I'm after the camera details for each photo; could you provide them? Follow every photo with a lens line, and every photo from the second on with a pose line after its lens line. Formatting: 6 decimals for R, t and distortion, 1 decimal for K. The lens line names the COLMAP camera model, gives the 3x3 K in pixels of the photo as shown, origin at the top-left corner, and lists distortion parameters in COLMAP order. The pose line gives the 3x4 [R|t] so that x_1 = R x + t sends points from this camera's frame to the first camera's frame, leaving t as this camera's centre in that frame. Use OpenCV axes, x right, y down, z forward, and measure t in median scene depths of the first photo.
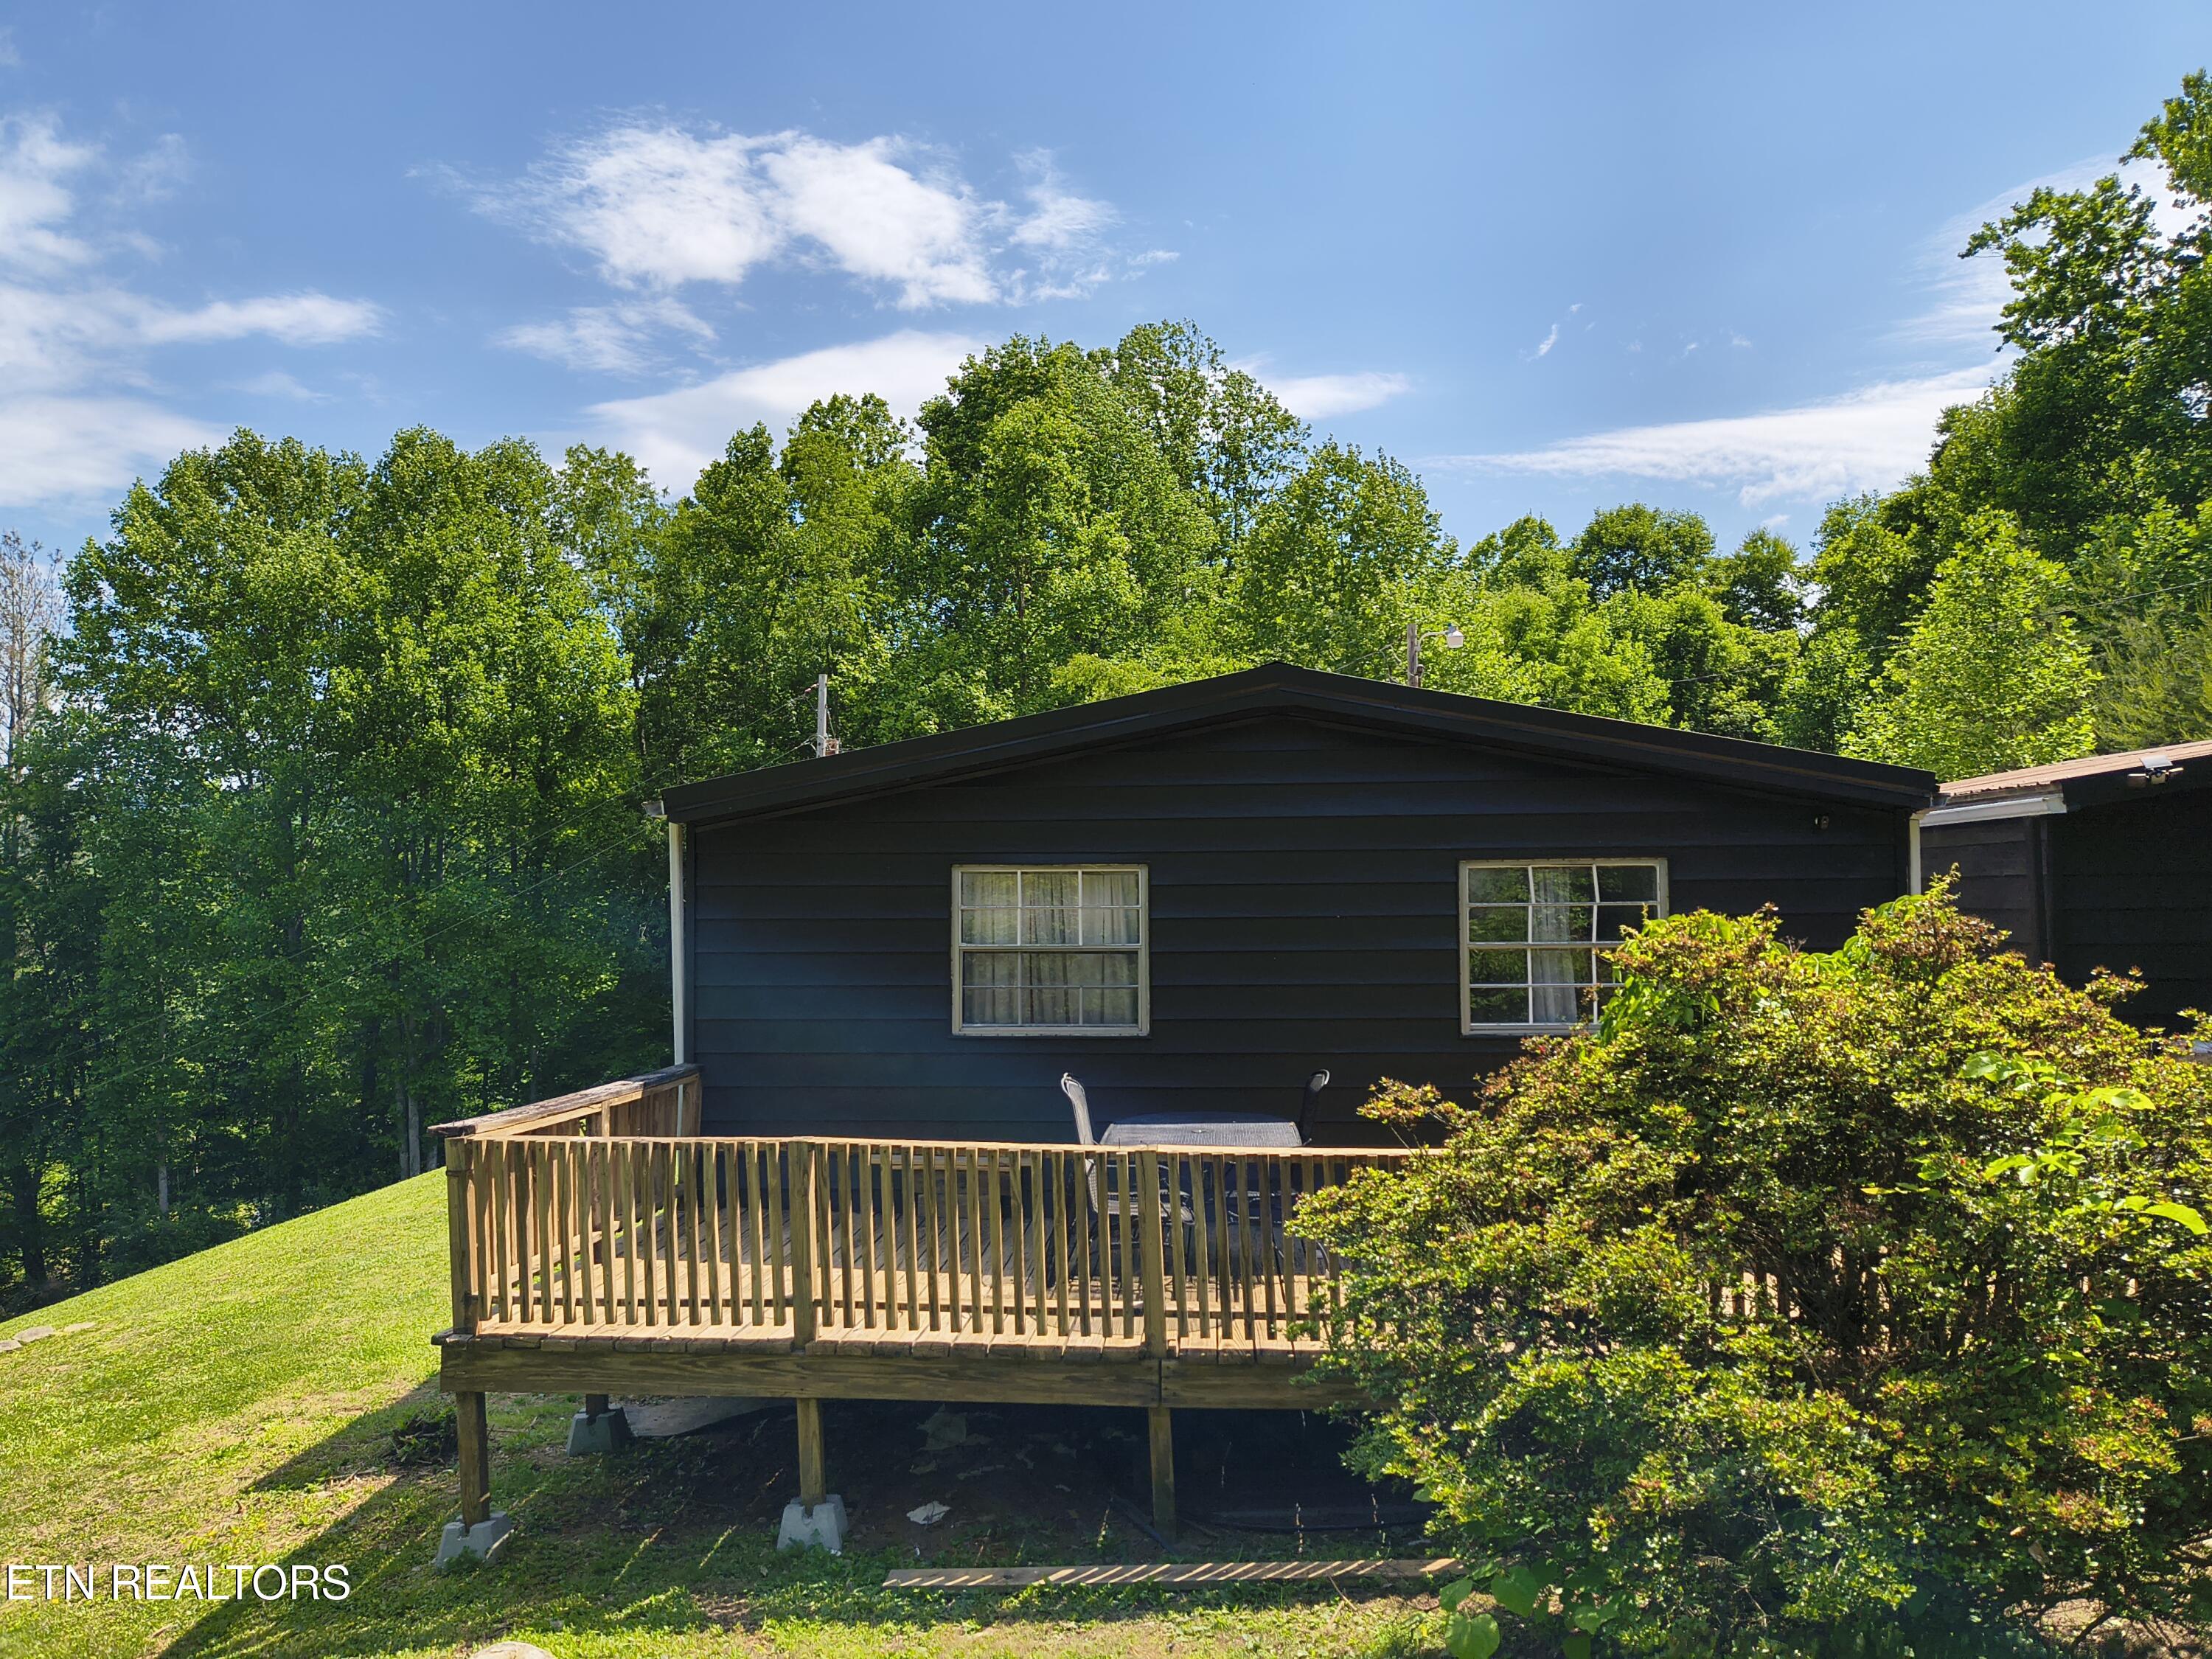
lens RADIAL K [[1614.0, 0, 1107.6], [0, 1614.0, 816.8], [0, 0, 1]] dist [0.079576, -0.124344]
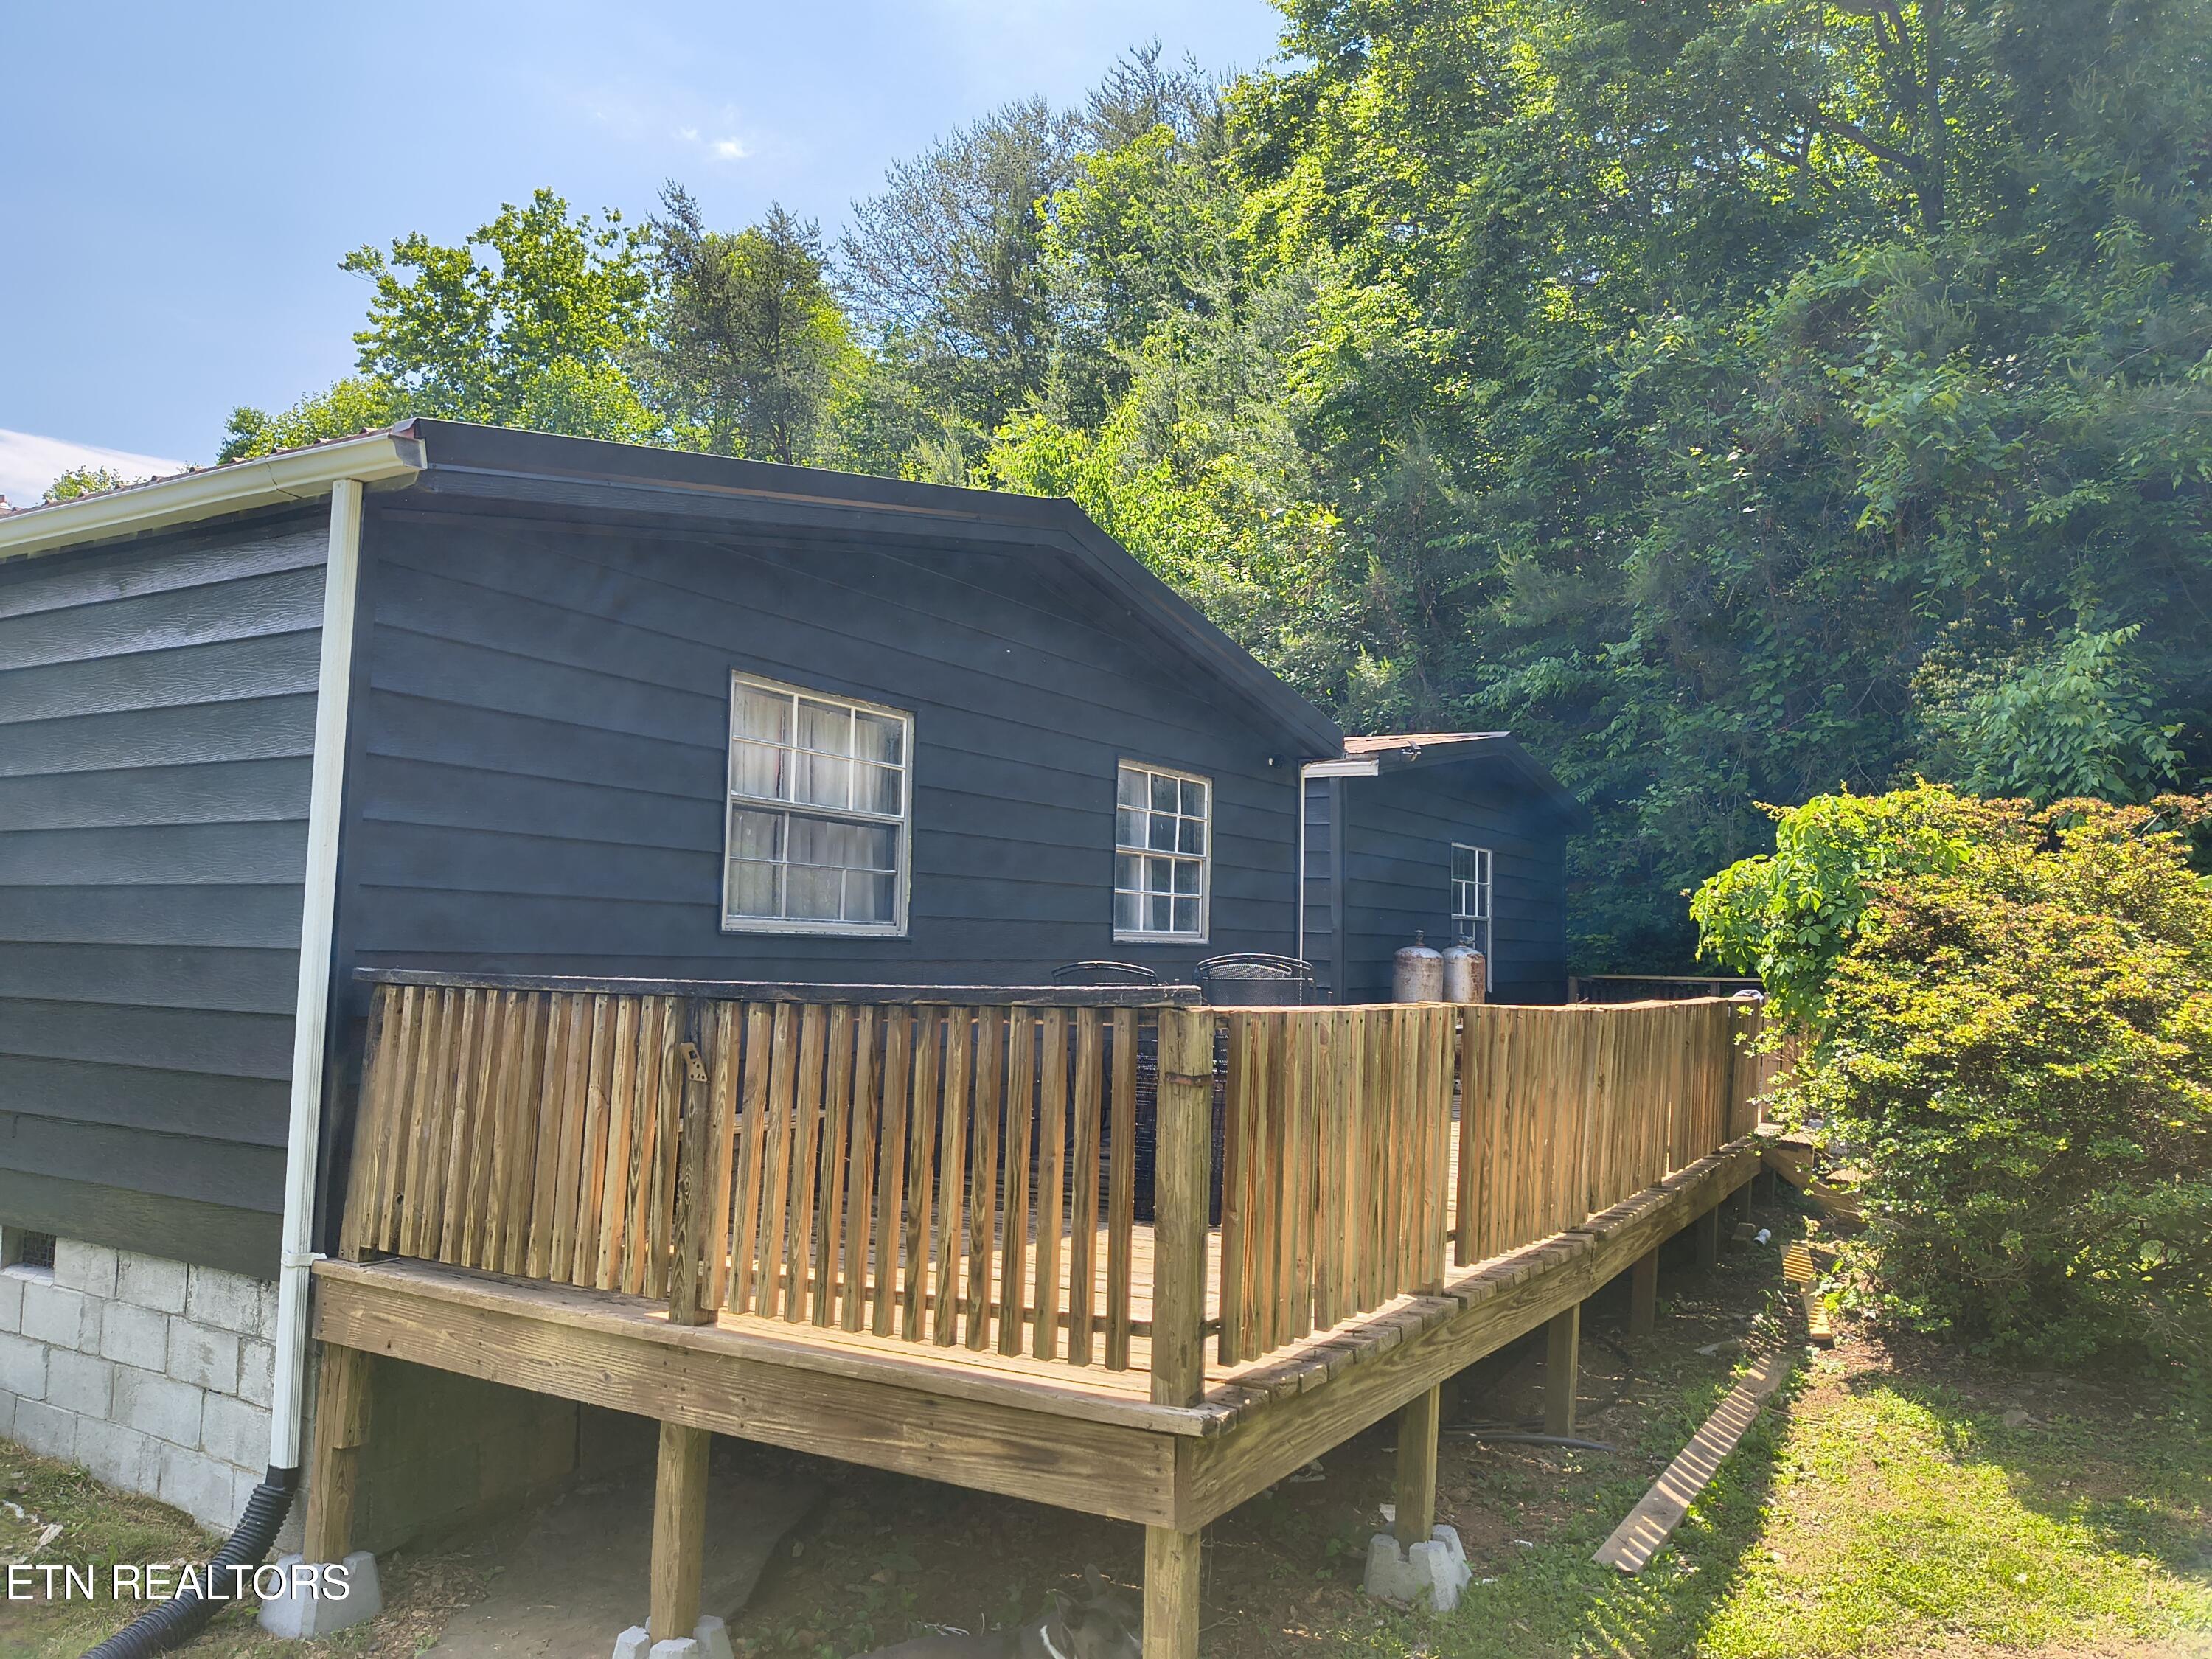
lens RADIAL K [[1614.0, 0, 1107.6], [0, 1614.0, 816.8], [0, 0, 1]] dist [0.079576, -0.124344]
pose [[0.454742, 0.096266, 0.885405, -0.118398], [-0.077415, 0.994651, -0.068383, 0.024034], [-0.887252, -0.037447, 0.459762, 0.109188]]
